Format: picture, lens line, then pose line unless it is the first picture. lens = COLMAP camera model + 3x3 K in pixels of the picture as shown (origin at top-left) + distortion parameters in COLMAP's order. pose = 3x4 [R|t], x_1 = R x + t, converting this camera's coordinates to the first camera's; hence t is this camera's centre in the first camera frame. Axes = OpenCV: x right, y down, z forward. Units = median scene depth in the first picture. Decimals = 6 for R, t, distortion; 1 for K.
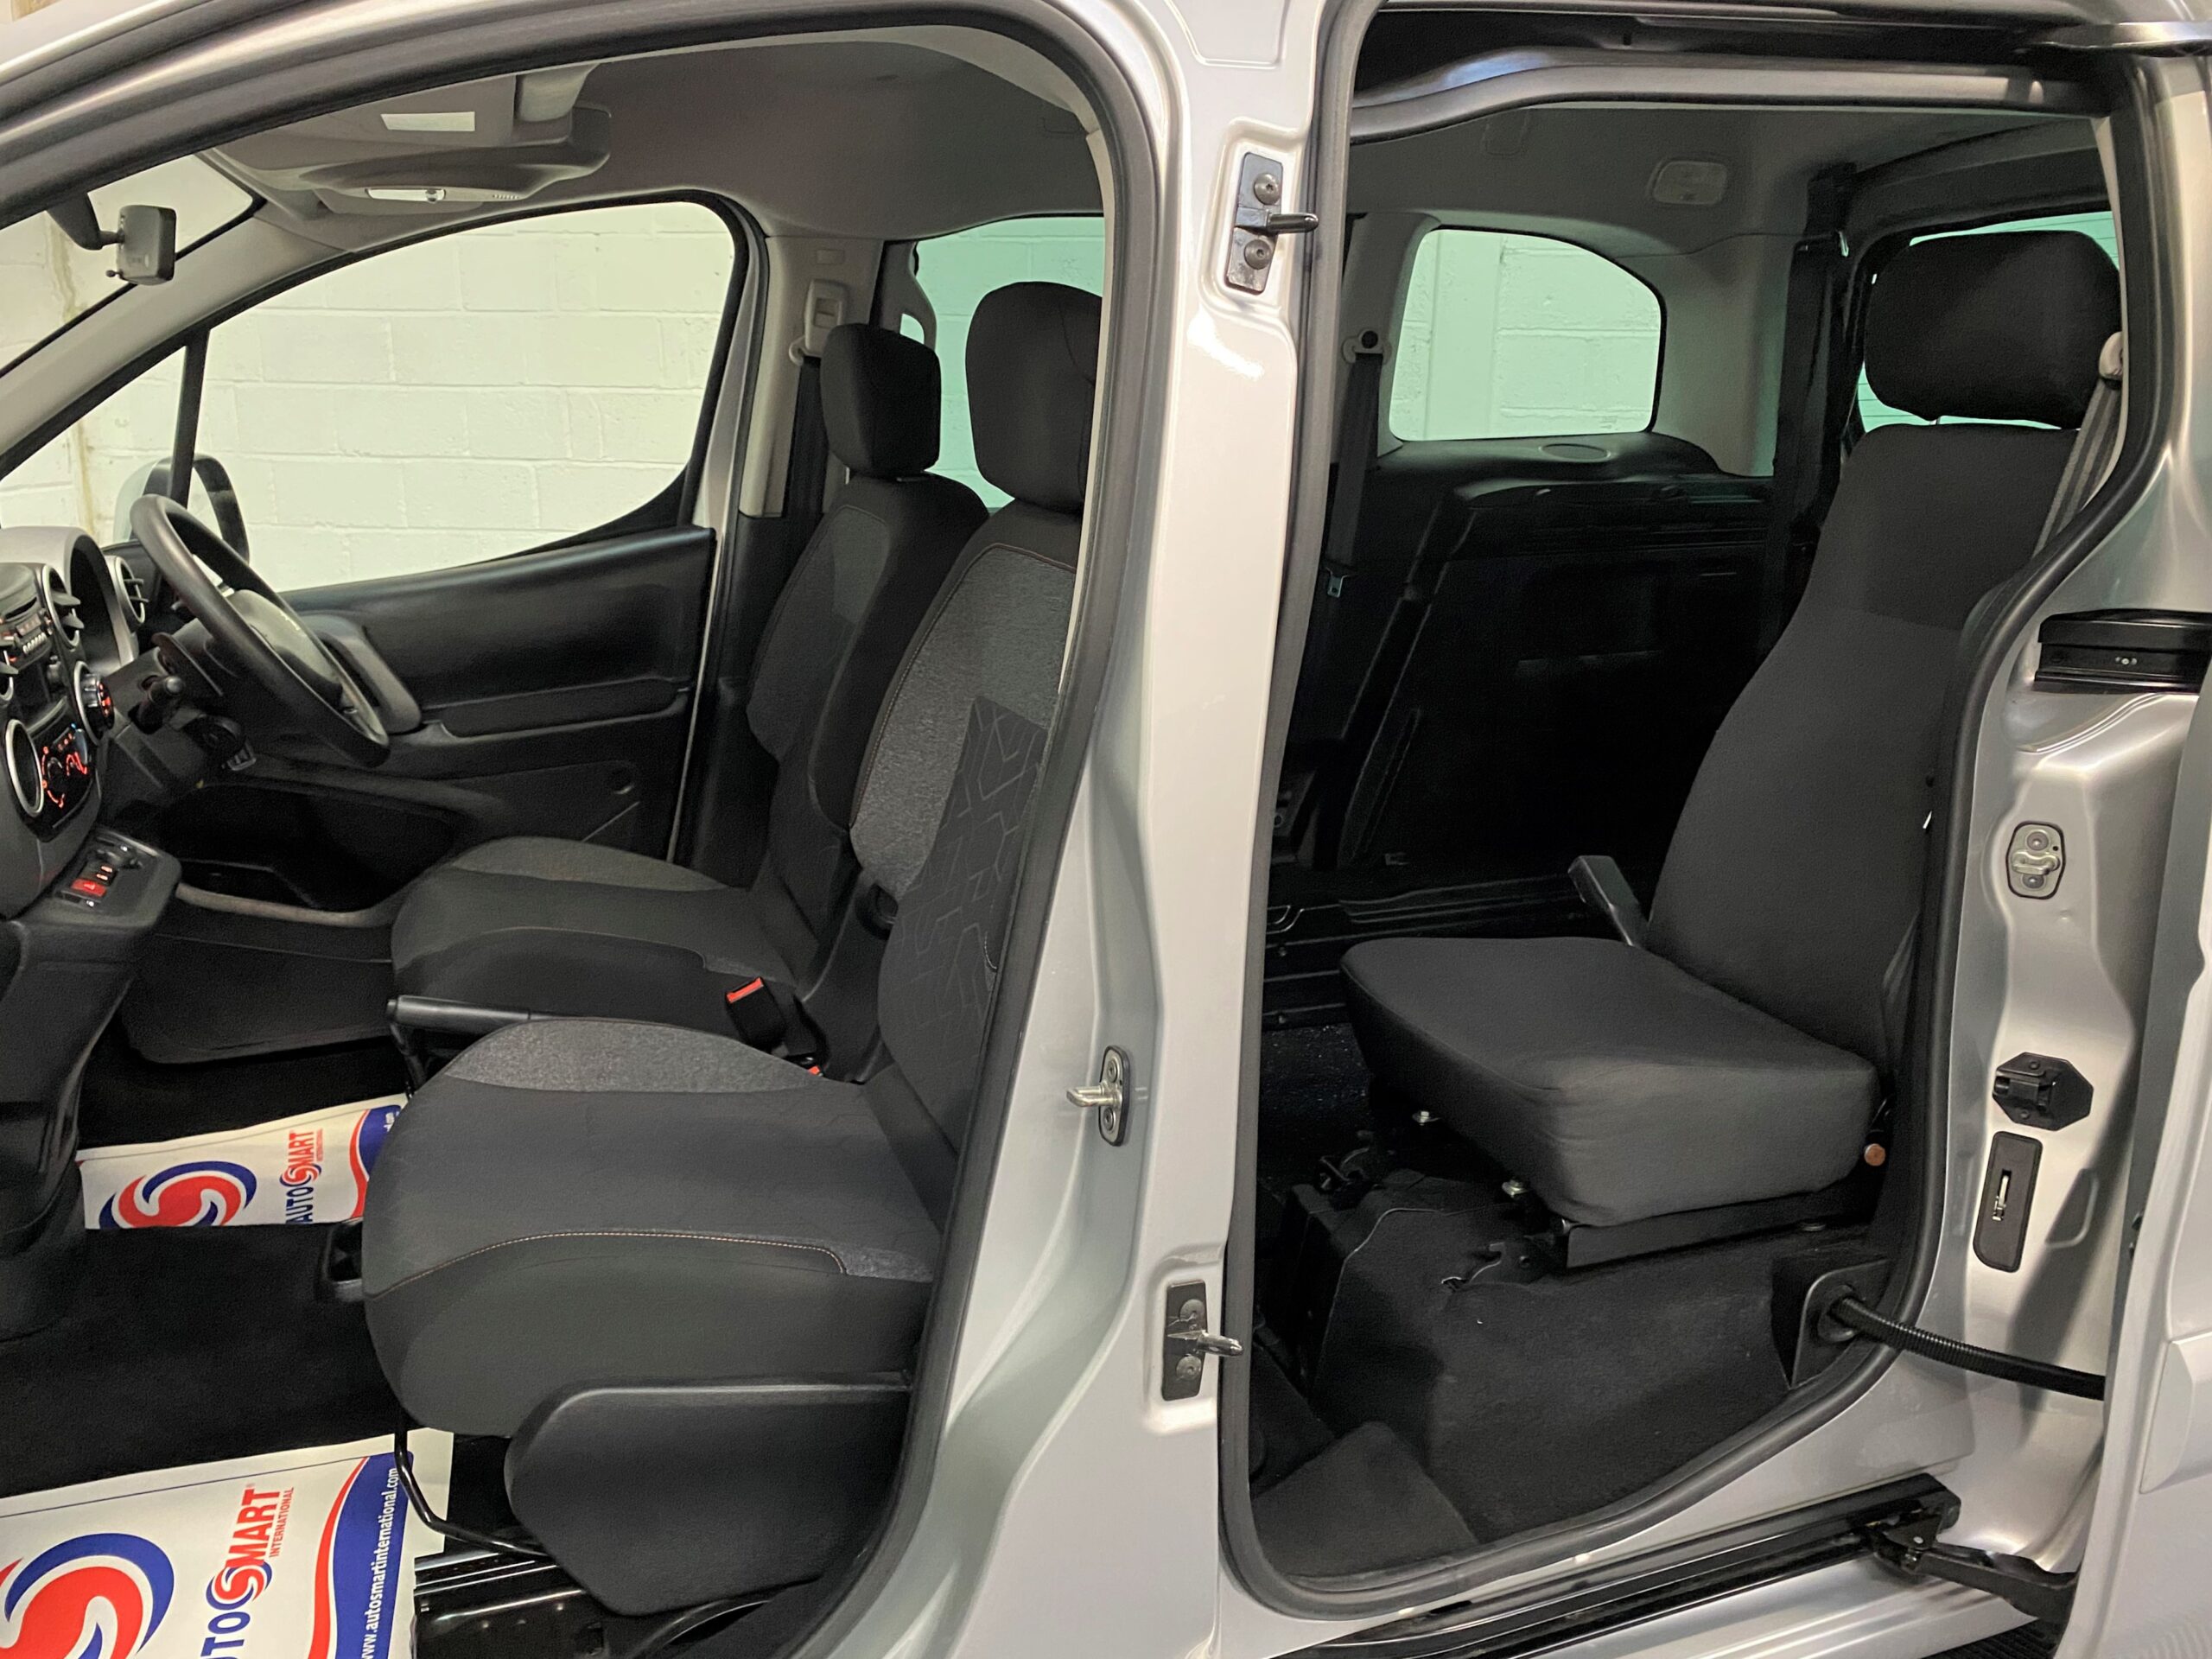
lens RADIAL K [[1703.2, 0, 1095.3], [0, 1703.2, 821.5], [0, 0, 1]] dist [0.015629, -0.010467]
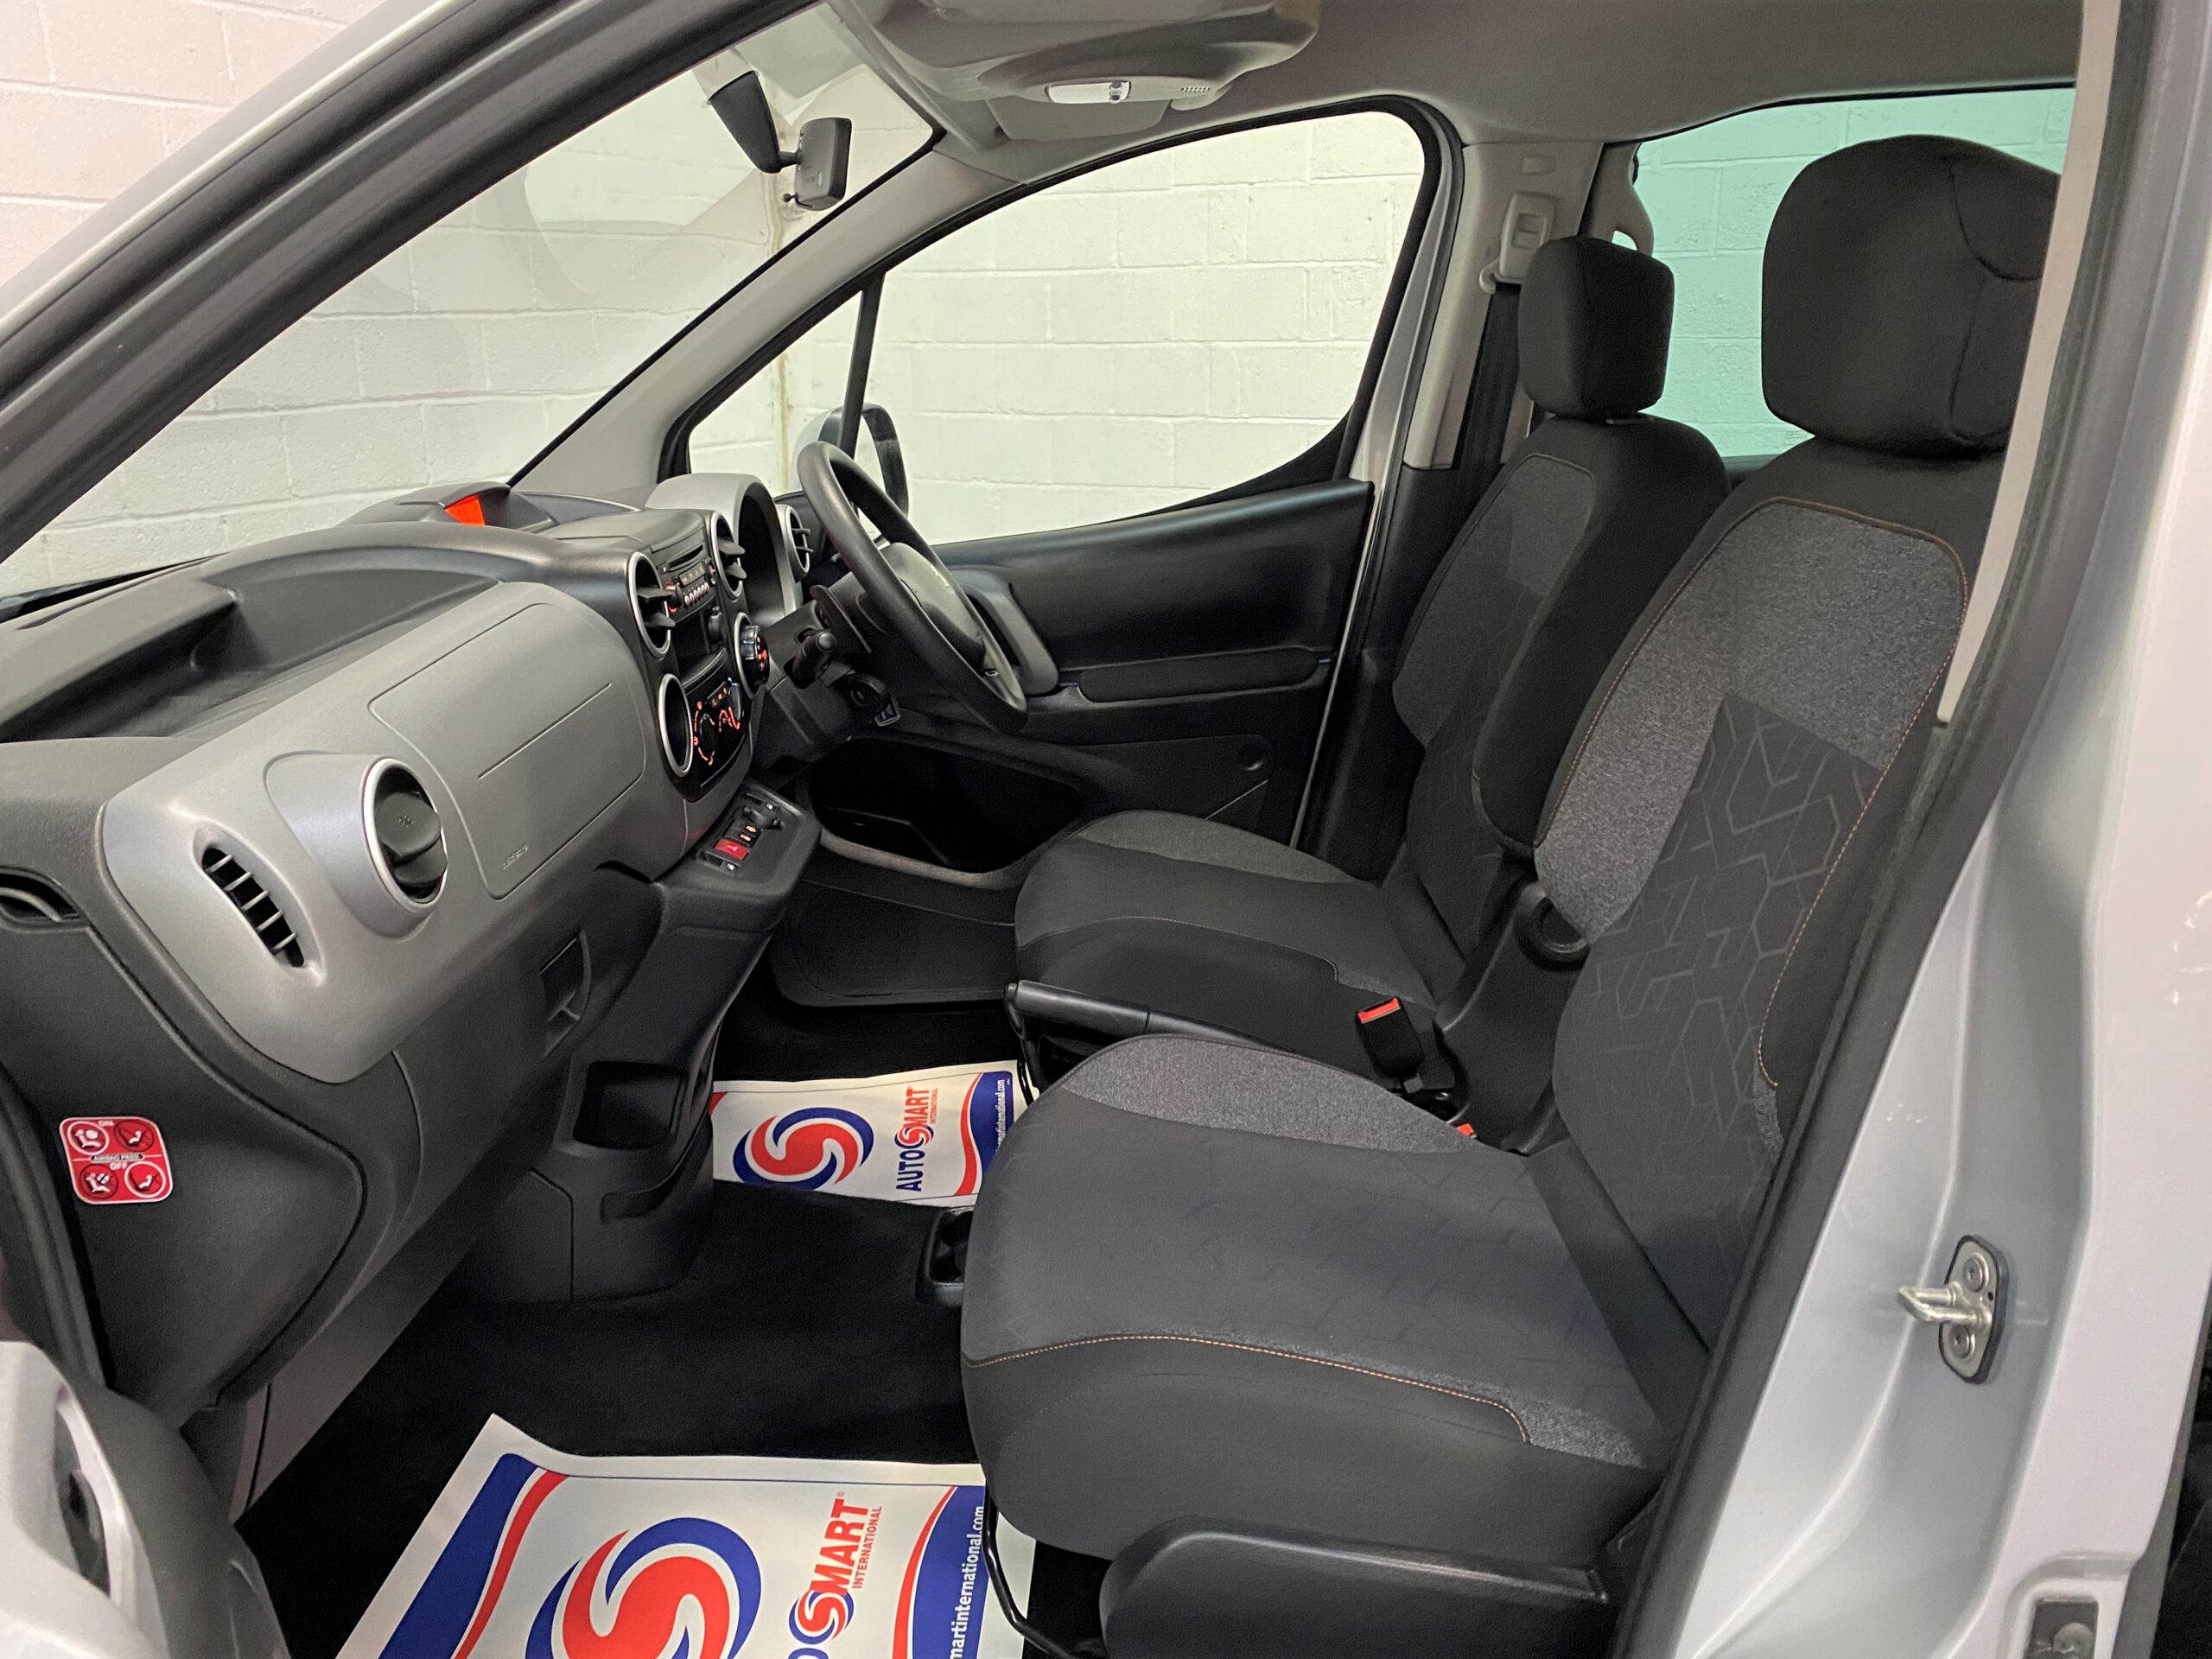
lens RADIAL K [[1659.6, 0, 1095.0], [0, 1659.6, 831.4], [0, 0, 1]] dist [0.053607, -0.076714]
pose [[0.939200, 0.079391, -0.334066, -0.075789], [-0.068573, 0.996672, 0.044070, -0.024500], [0.336453, -0.018483, 0.941519, 0.169230]]
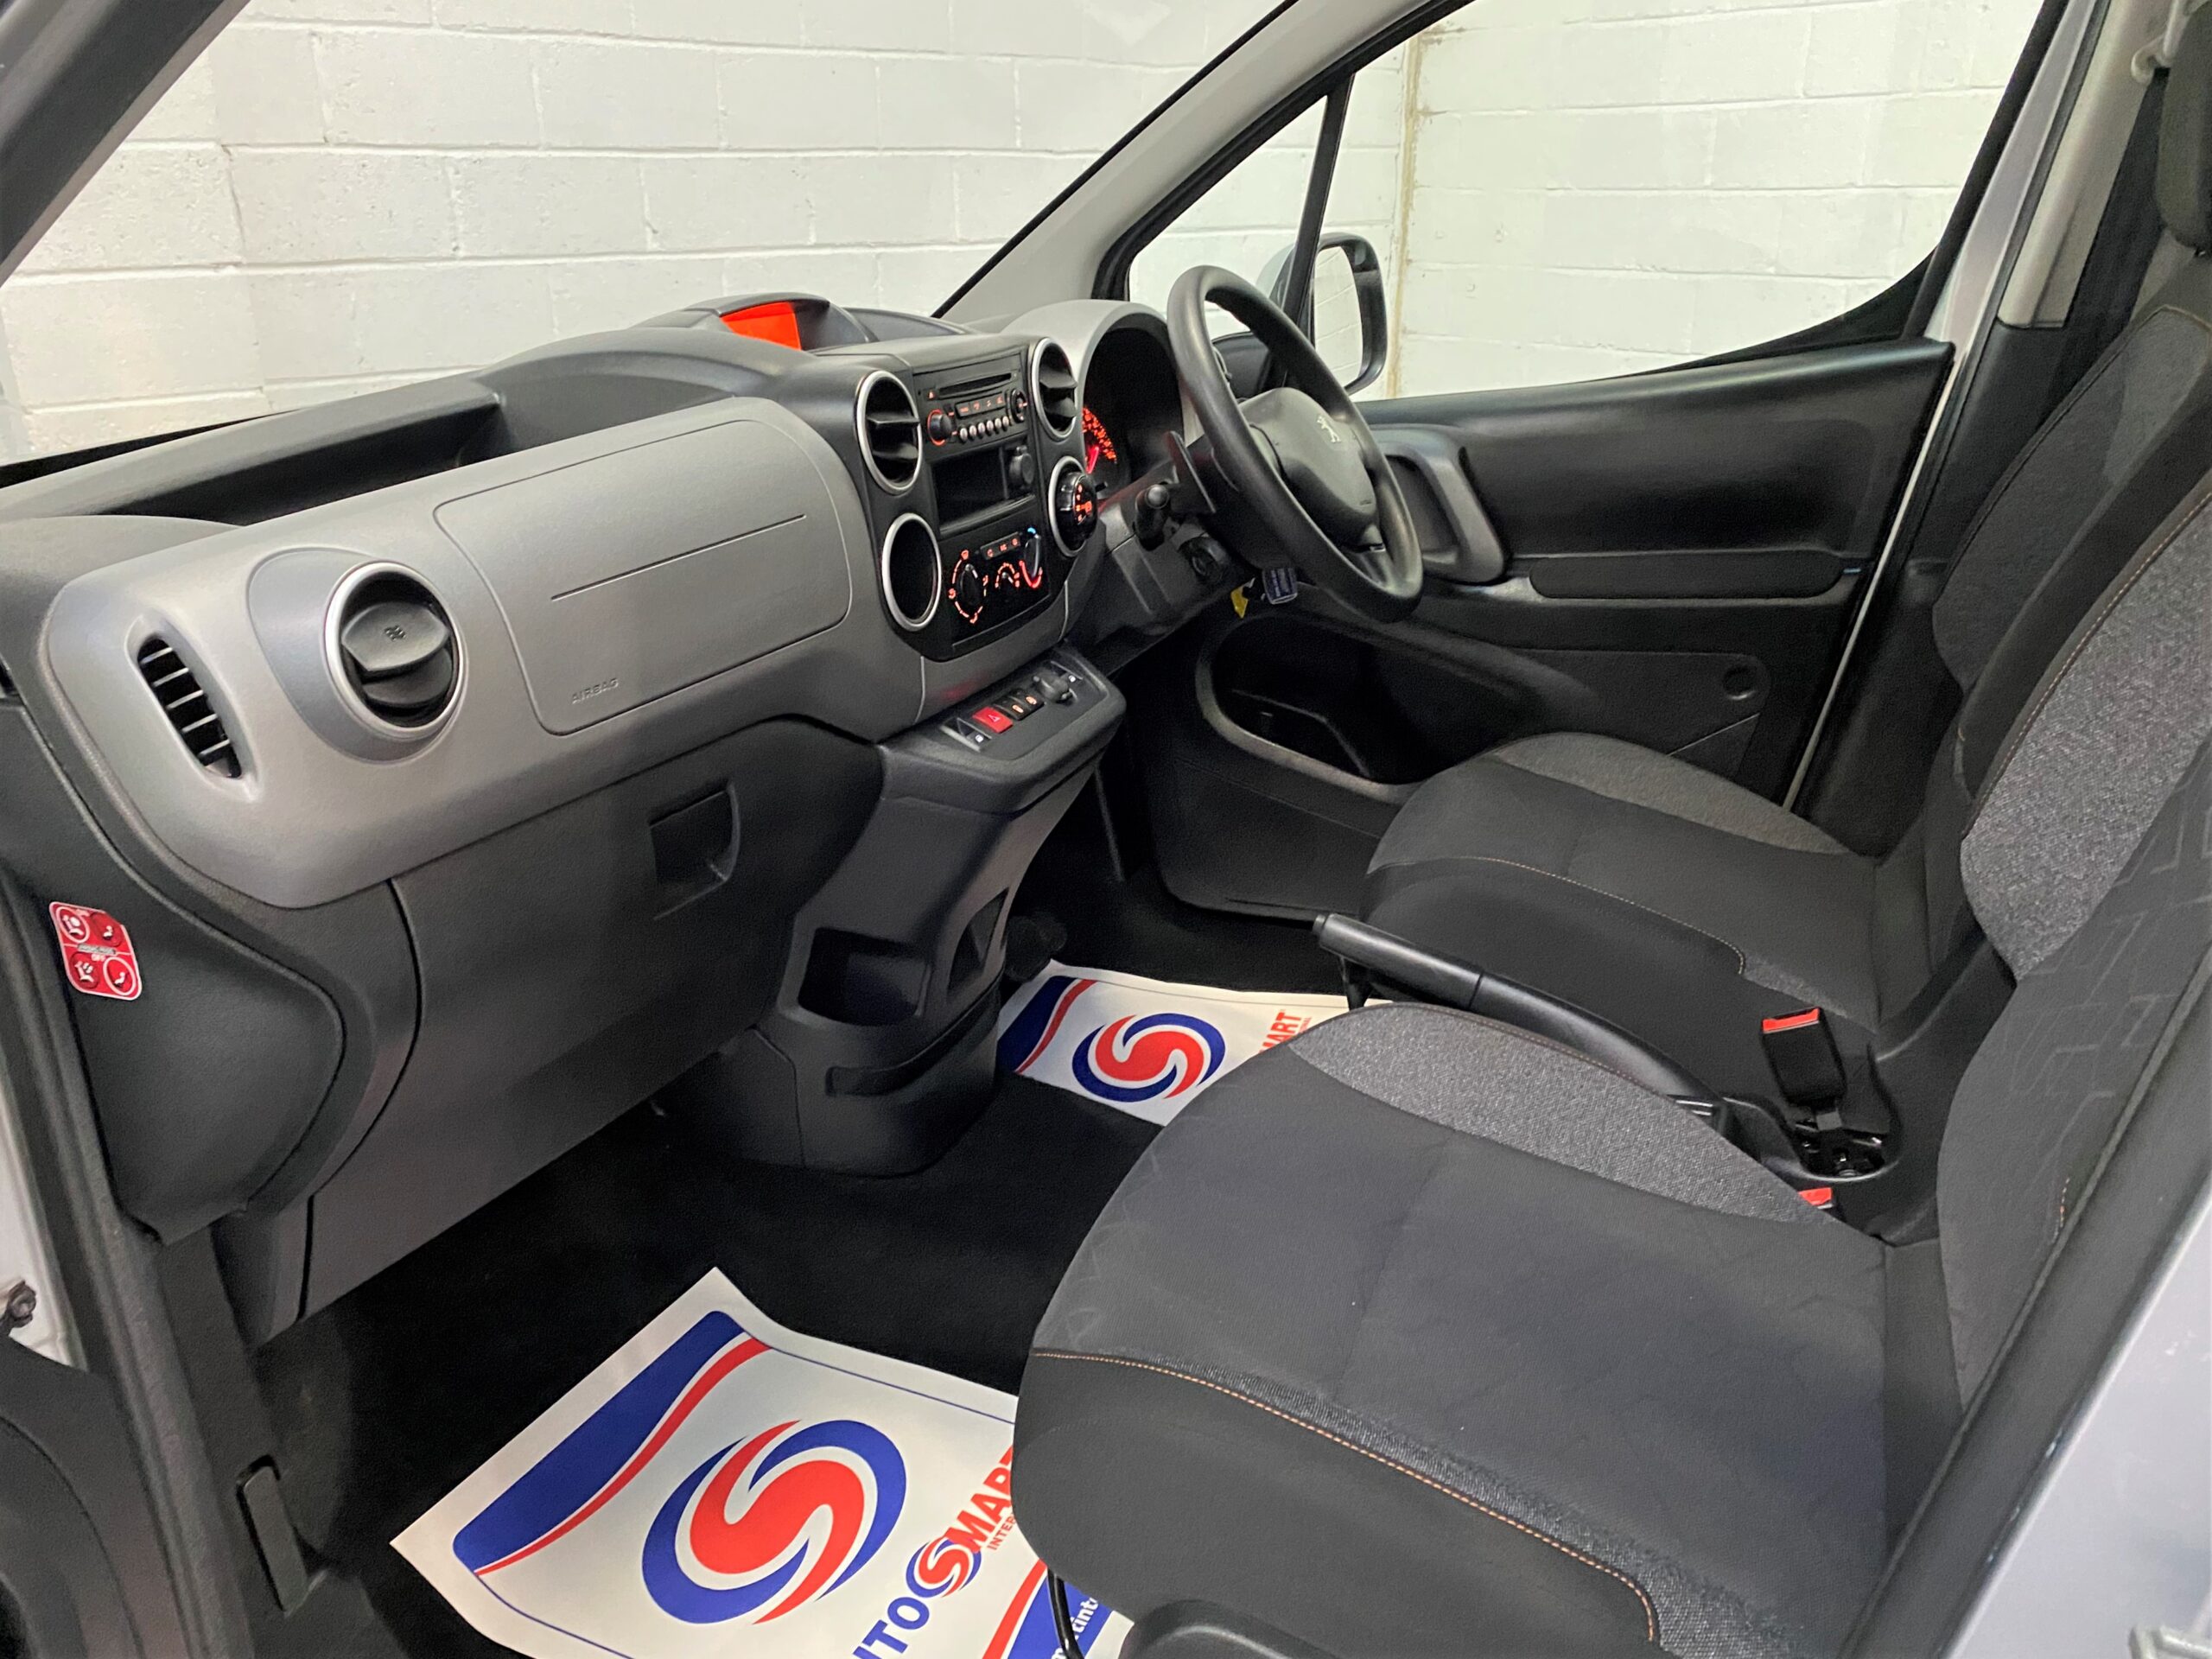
lens RADIAL K [[1721.2, 0, 1104.2], [0, 1721.2, 848.6], [0, 0, 1]] dist [0.046816, -0.052903]
pose [[0.741849, 0.224027, -0.632038, 0.017183], [-0.160842, 0.974475, 0.156617, -0.039419], [0.650992, -0.014528, 0.758946, 0.342815]]
